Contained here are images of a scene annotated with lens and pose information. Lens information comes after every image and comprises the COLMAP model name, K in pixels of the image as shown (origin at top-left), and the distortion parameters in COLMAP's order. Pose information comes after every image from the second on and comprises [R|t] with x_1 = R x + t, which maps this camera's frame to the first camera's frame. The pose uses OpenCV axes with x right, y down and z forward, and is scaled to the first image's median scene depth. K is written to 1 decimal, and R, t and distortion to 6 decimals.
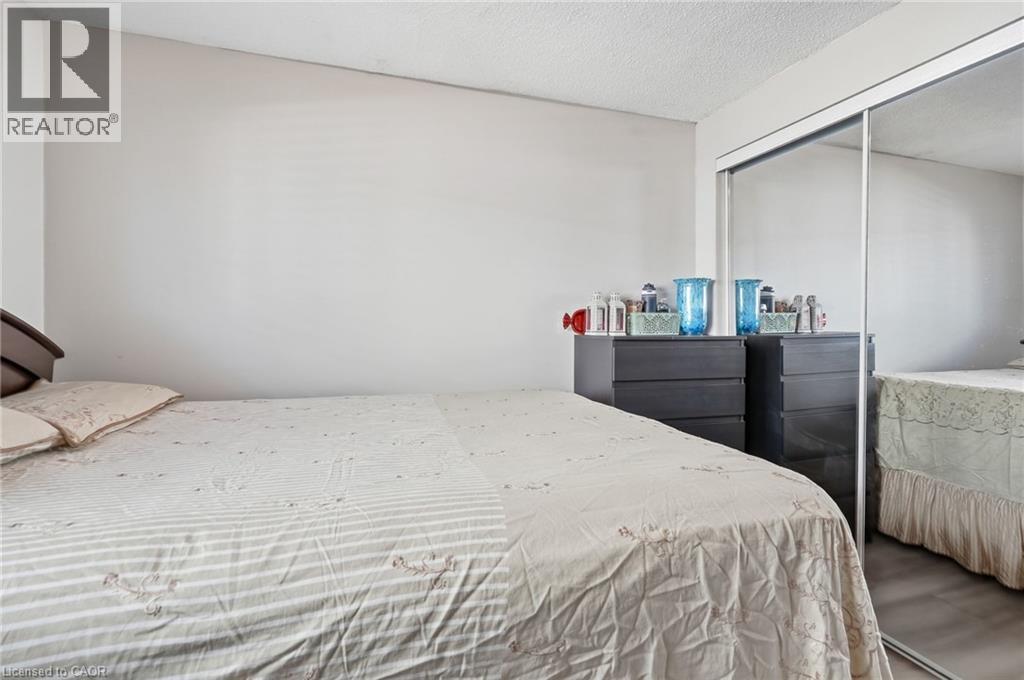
lens RADIAL K [[476.1, 0, 510.9], [0, 476.1, 330.1], [0, 0, 1]] dist [0.000265, -0.000002]
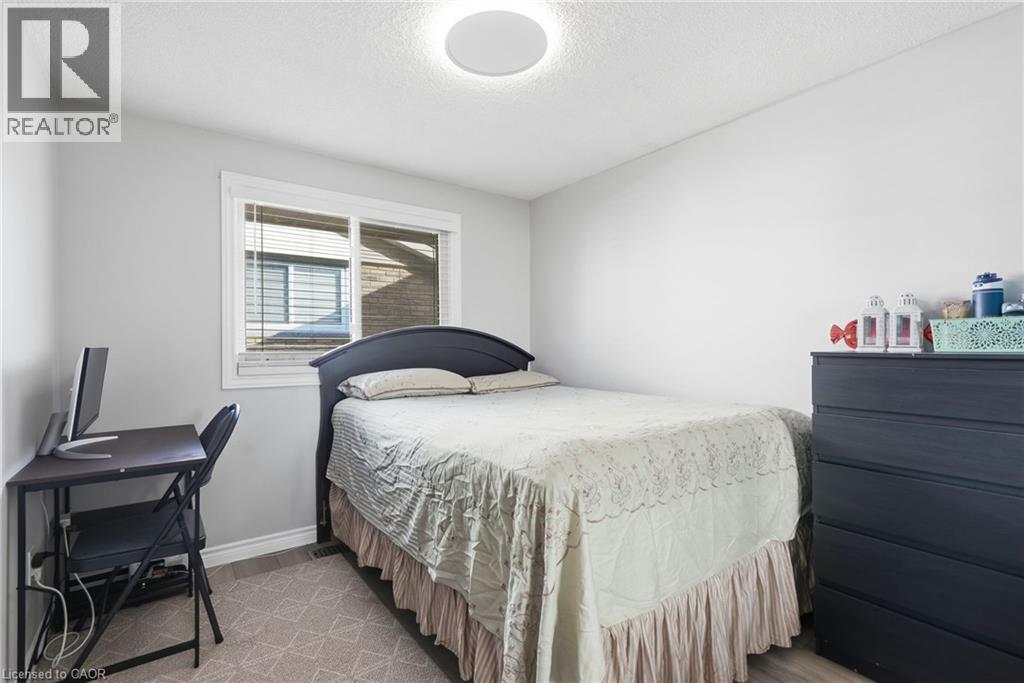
lens RADIAL K [[470.4, 0, 515.1], [0, 470.4, 334.0], [0, 0, 1]] dist [0.004485, 0.000351]
pose [[0.332016, -0.027754, -0.942865, 2.015000], [0.004104, 0.999600, -0.027978, 0.005102], [0.943265, 0.005419, 0.331997, 0.514828]]
